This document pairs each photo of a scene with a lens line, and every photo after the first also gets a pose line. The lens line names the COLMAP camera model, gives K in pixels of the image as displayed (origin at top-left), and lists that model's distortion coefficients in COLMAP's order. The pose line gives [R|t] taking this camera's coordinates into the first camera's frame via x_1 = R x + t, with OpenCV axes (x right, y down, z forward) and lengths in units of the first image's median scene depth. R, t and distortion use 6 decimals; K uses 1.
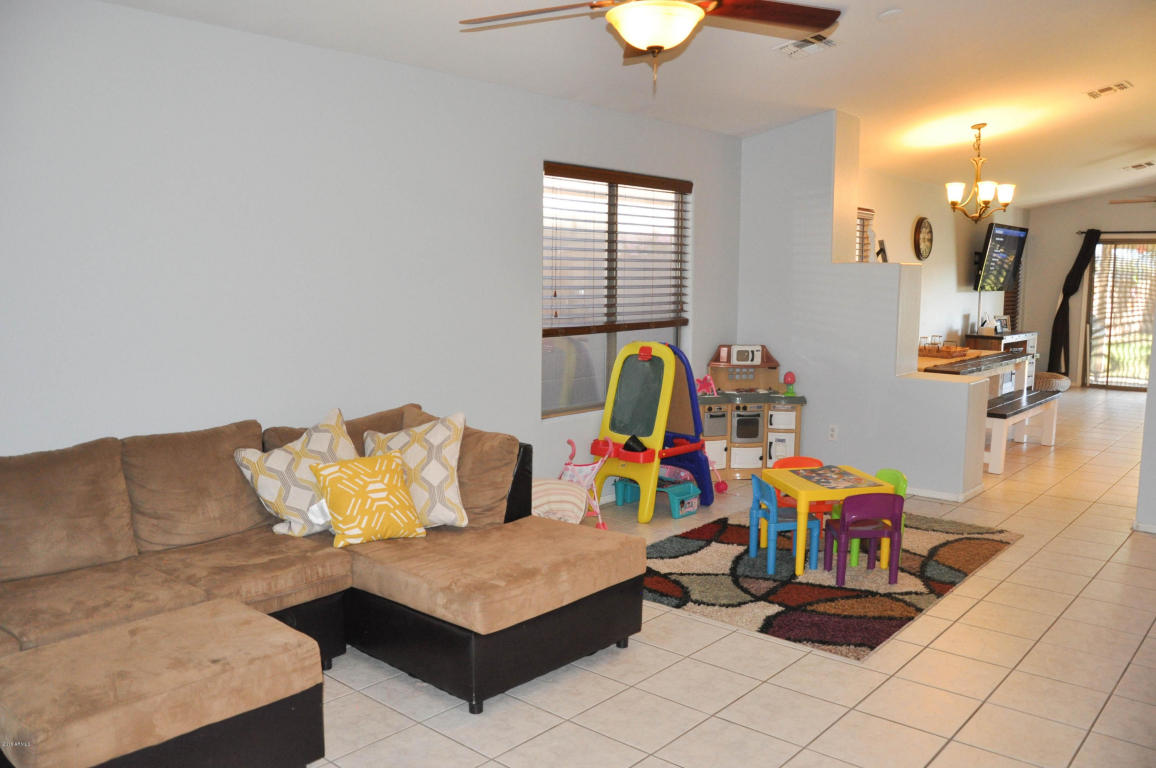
lens RADIAL K [[947.5, 0, 578.0], [0, 947.5, 384.0], [0, 0, 1]] dist [-0.170238, 0.143139]
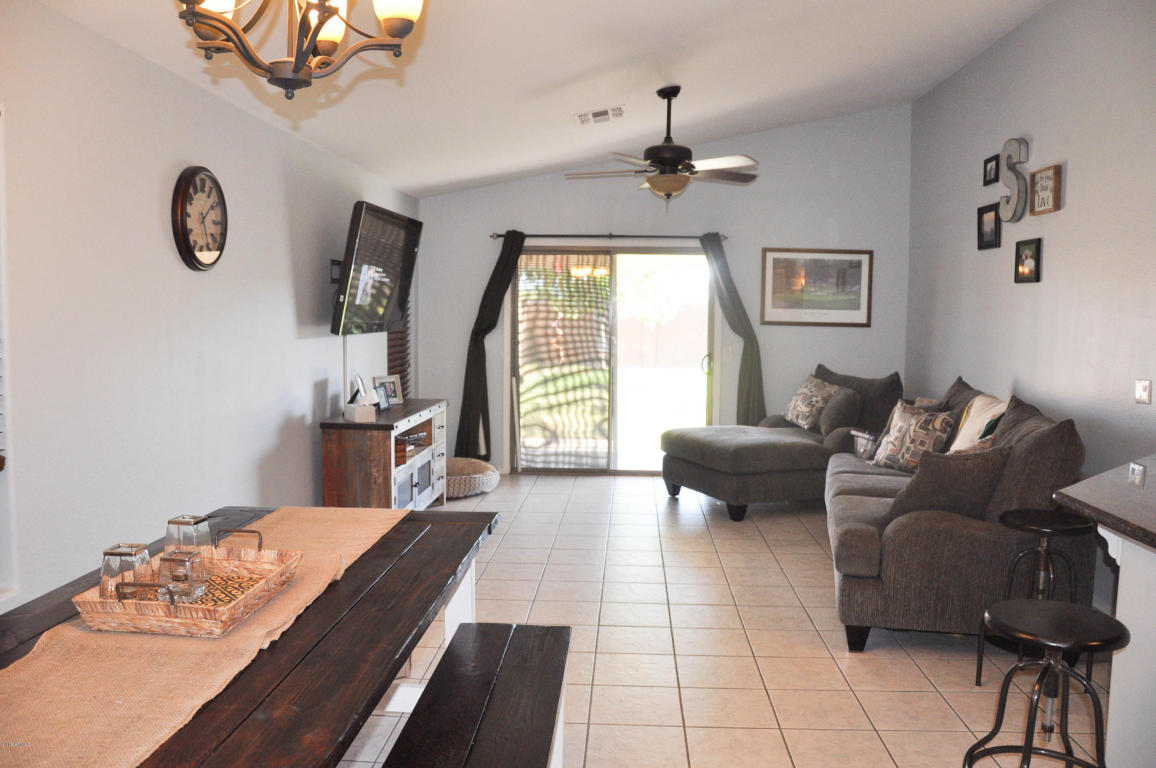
lens RADIAL K [[893.3, 0, 578.0], [0, 893.3, 384.0], [0, 0, 1]] dist [-0.164775, 0.122787]
pose [[0.794425, -0.052356, 0.605102, 0.423670], [0.071069, 0.997447, -0.007000, -0.106608], [-0.603190, 0.048565, 0.796117, 0.932526]]
